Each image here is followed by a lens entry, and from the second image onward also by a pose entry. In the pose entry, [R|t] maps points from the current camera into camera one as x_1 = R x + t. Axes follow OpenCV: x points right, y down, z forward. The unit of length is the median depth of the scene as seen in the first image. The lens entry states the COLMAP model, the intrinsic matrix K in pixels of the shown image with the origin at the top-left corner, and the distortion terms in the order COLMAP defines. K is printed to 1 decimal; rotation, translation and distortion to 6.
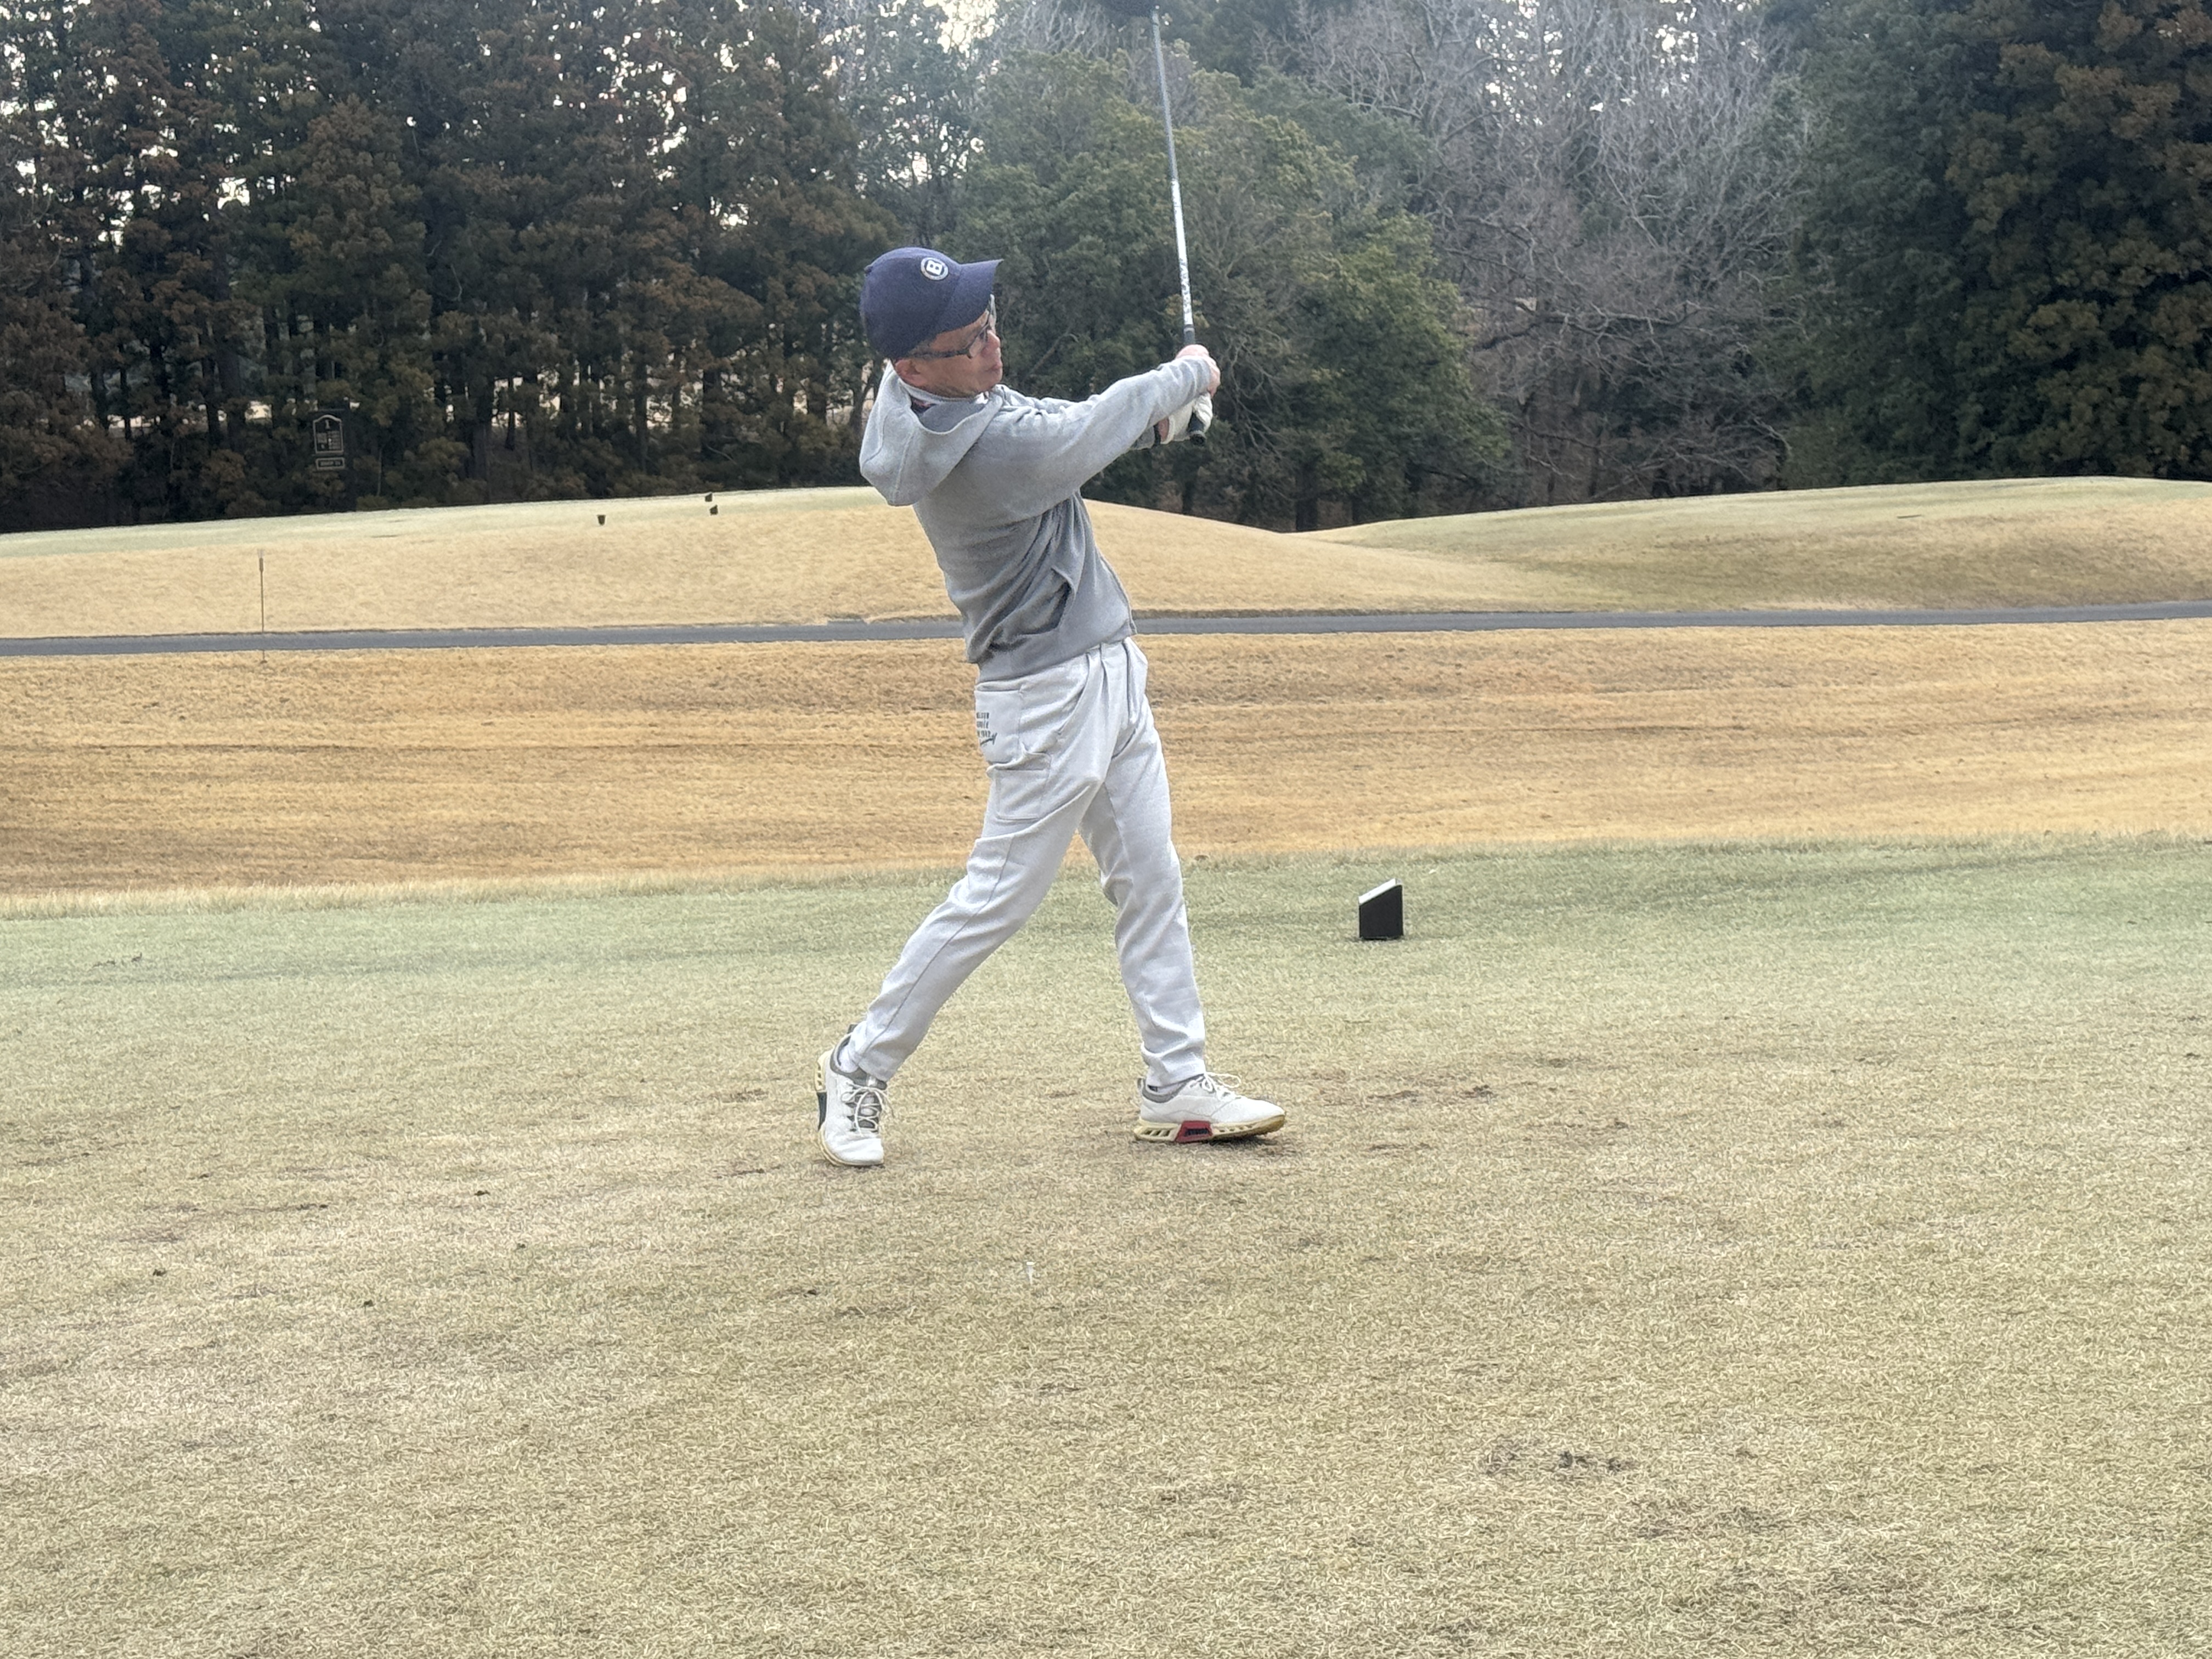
lens RADIAL K [[4168.4, 0, 1098.3], [0, 4168.4, 851.6], [0, 0, 1]] dist [0.153897, -0.034309]
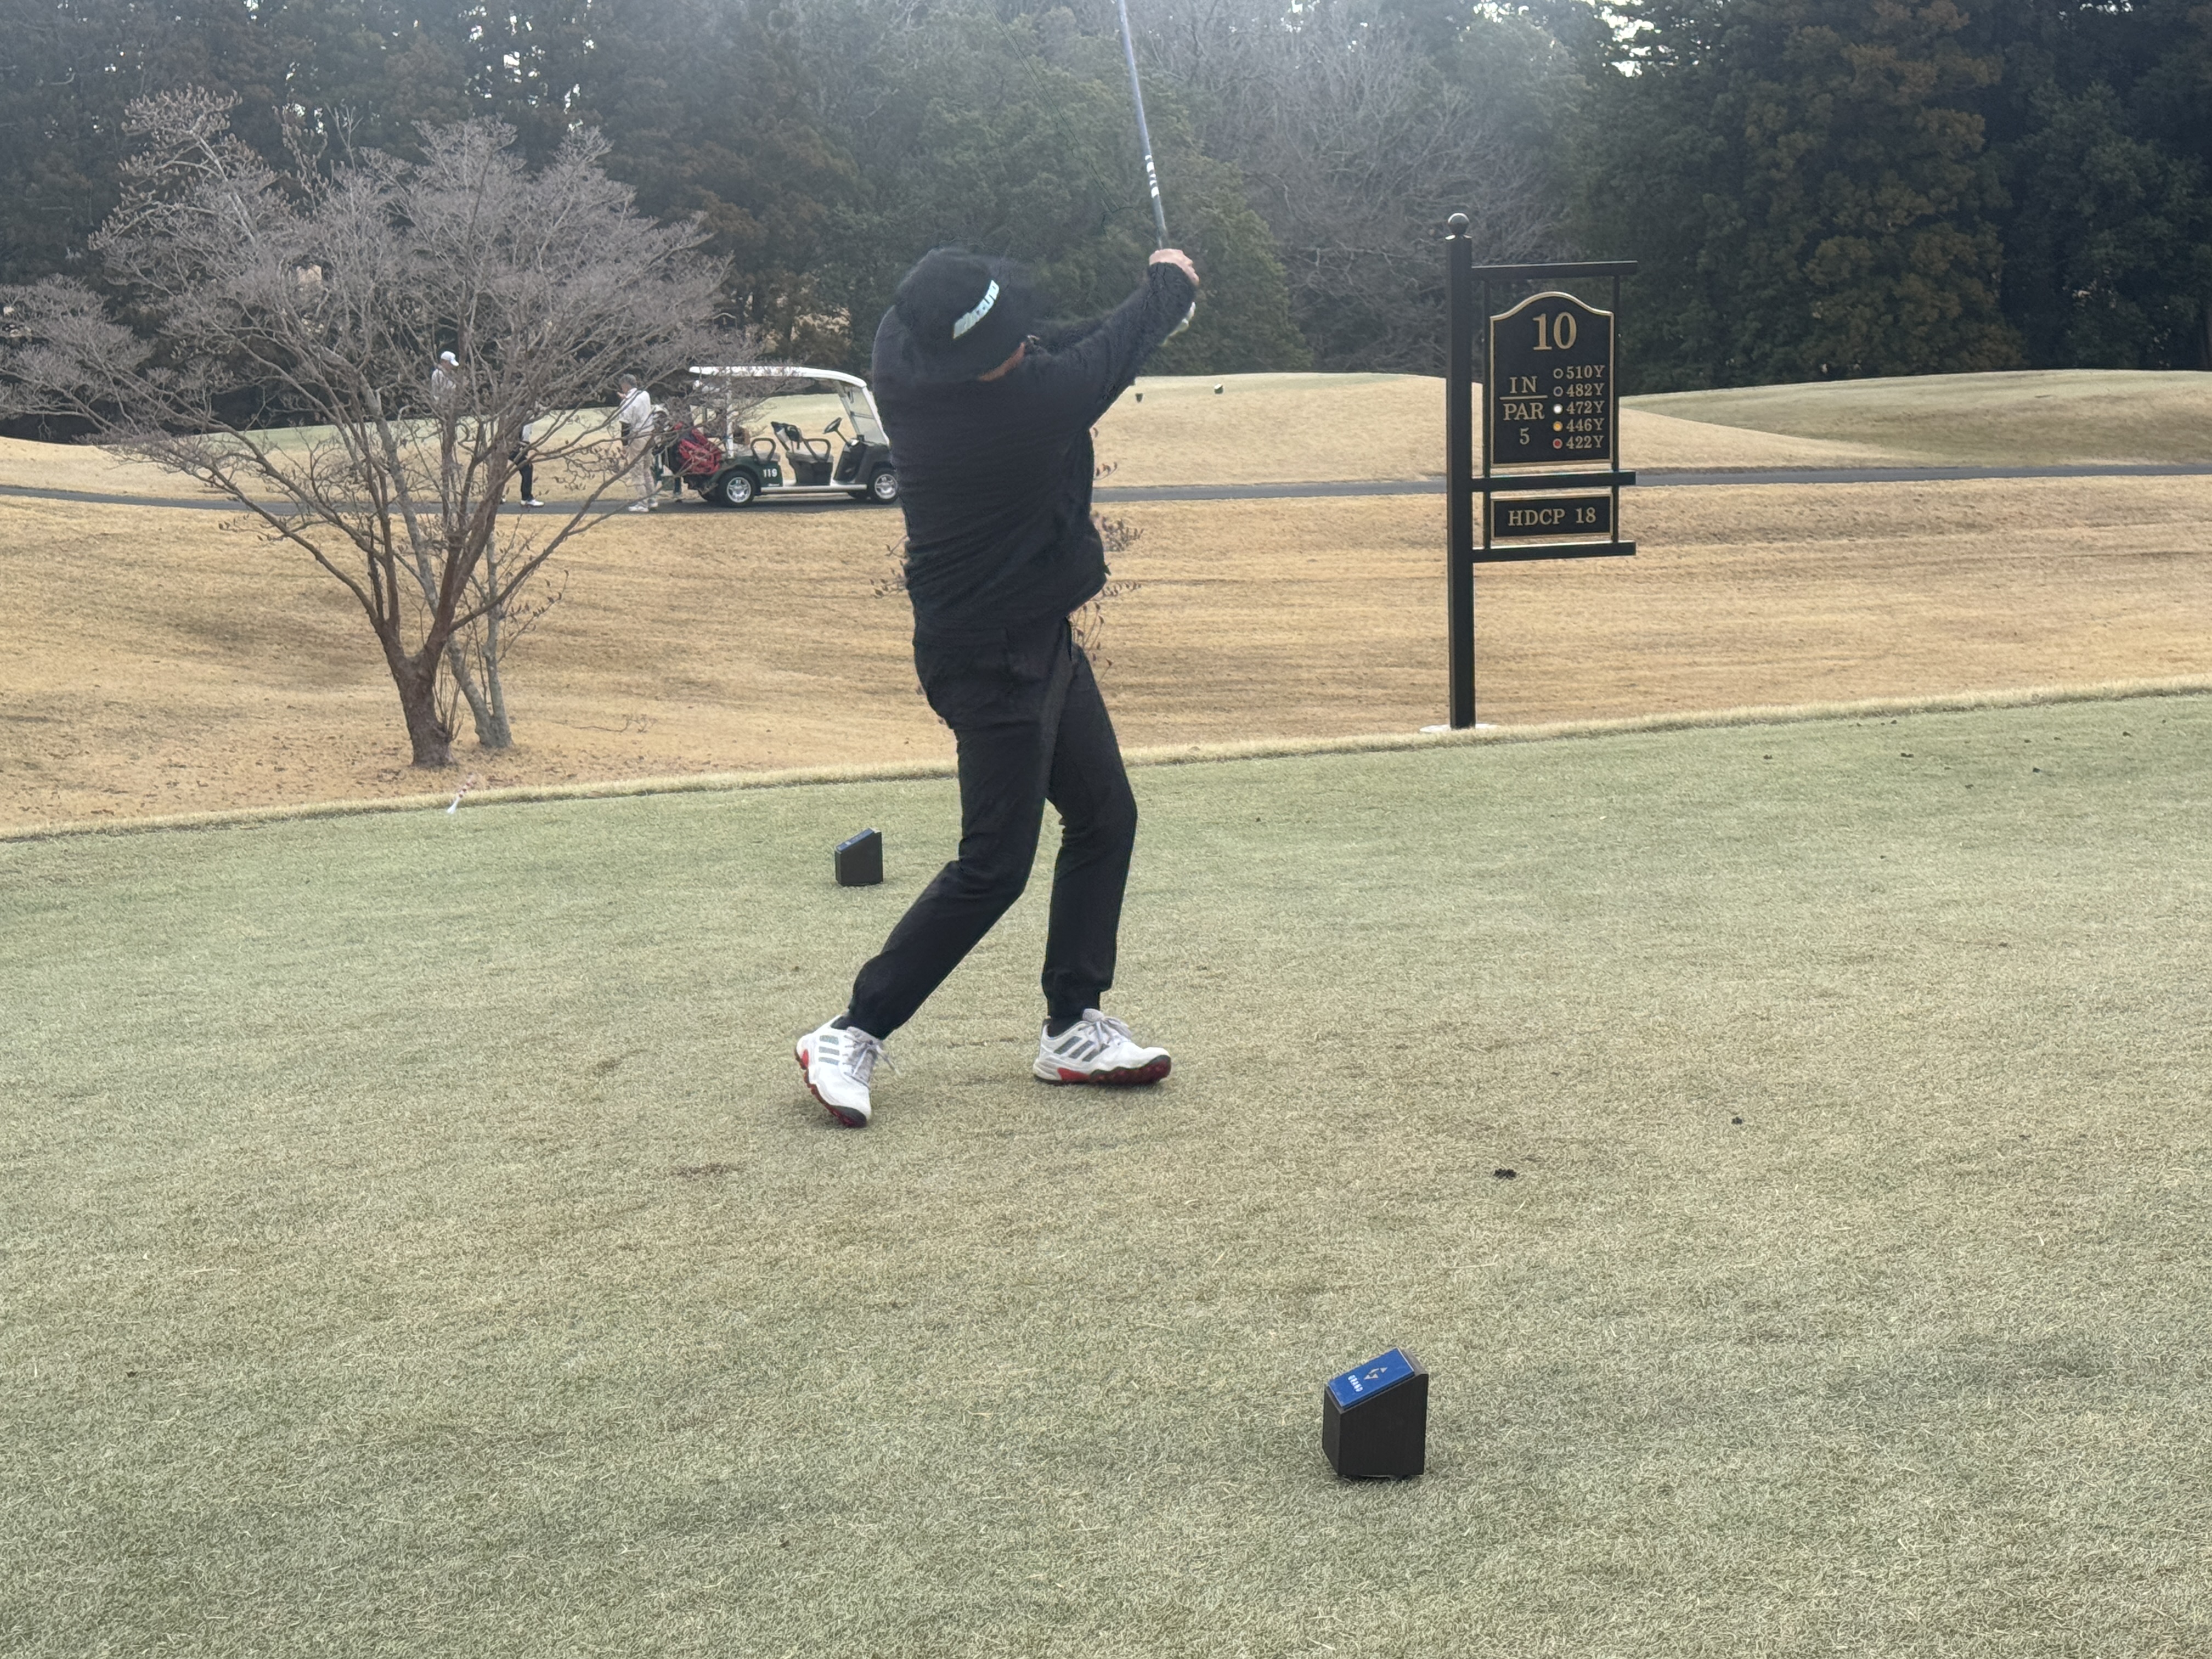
lens RADIAL K [[3531.3, 0, 1141.2], [0, 3531.3, 888.0], [0, 0, 1]] dist [0.166610, -0.177521]
pose [[0.976208, -0.028830, 0.214909, -0.207139], [0.019200, 0.998721, 0.046766, 0.008295], [-0.215982, -0.041527, 0.975514, 0.007896]]
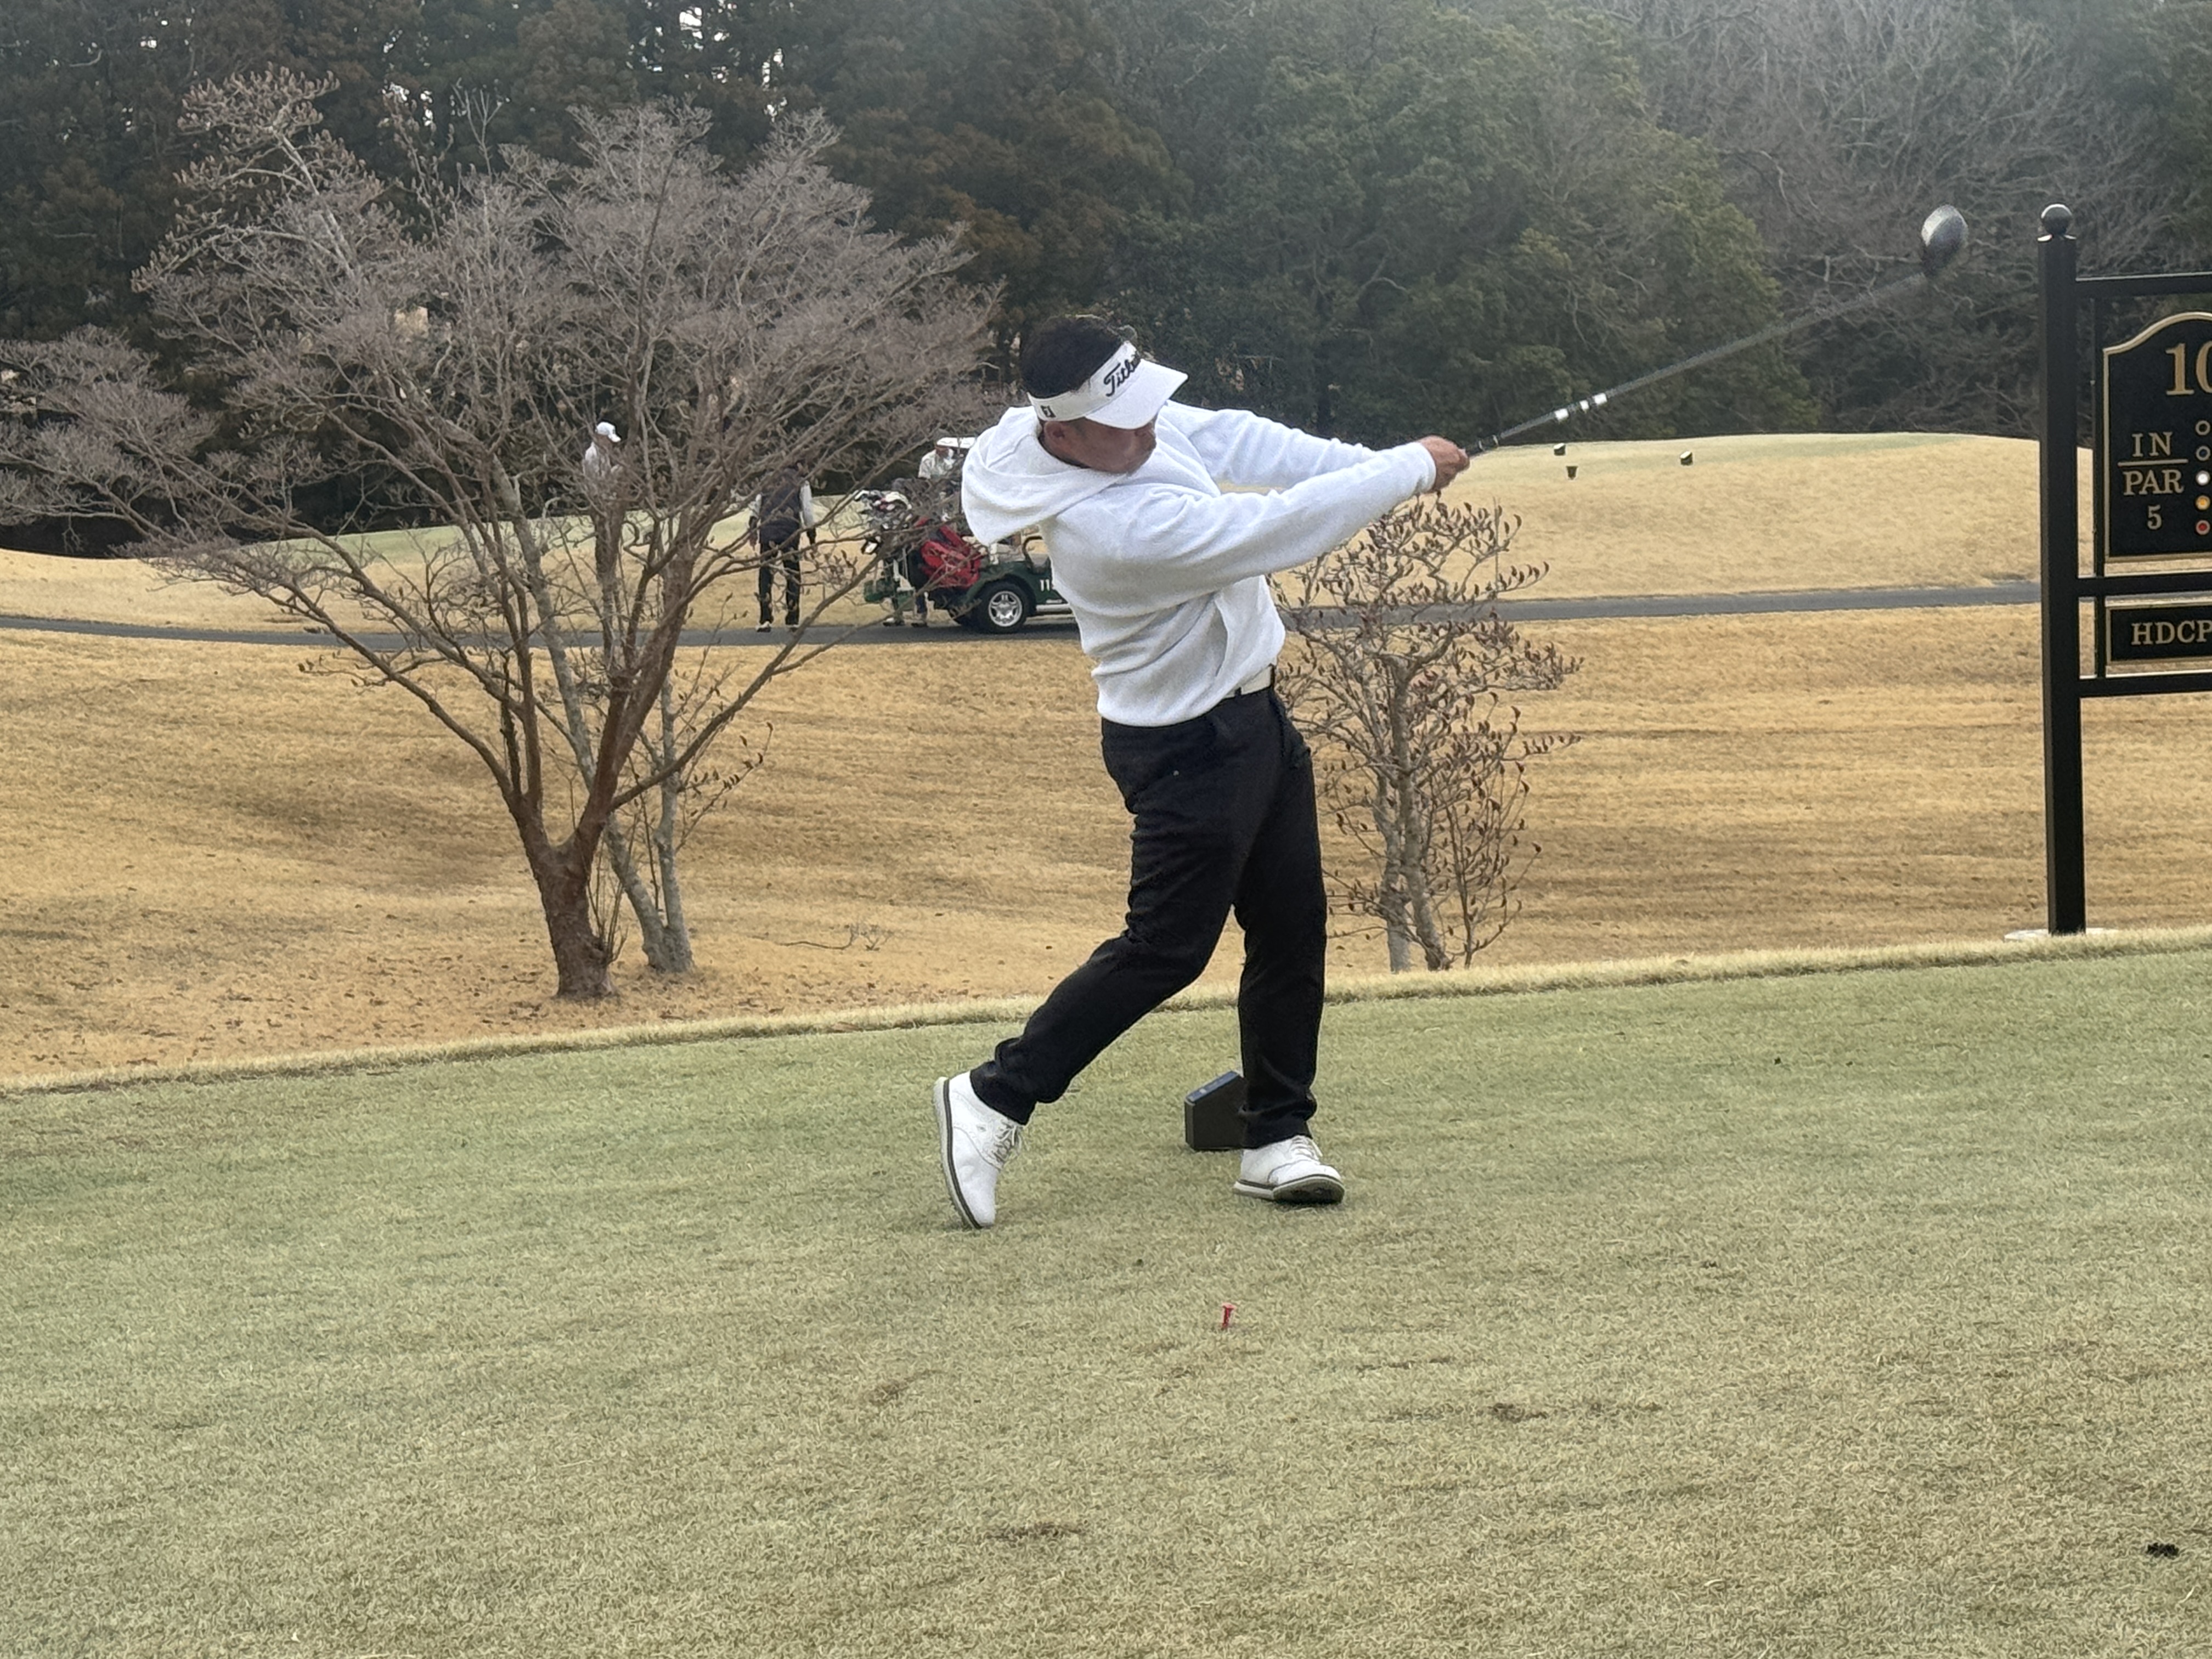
lens RADIAL K [[5089.5, 0, 1070.8], [0, 5089.5, 952.2], [0, 0, 1]] dist [0.130293, 0.250285]
pose [[0.992427, -0.020574, 0.121101, -0.210008], [0.020680, 0.999786, 0.000378, 0.008885], [-0.121083, 0.002129, 0.992640, 0.003217]]
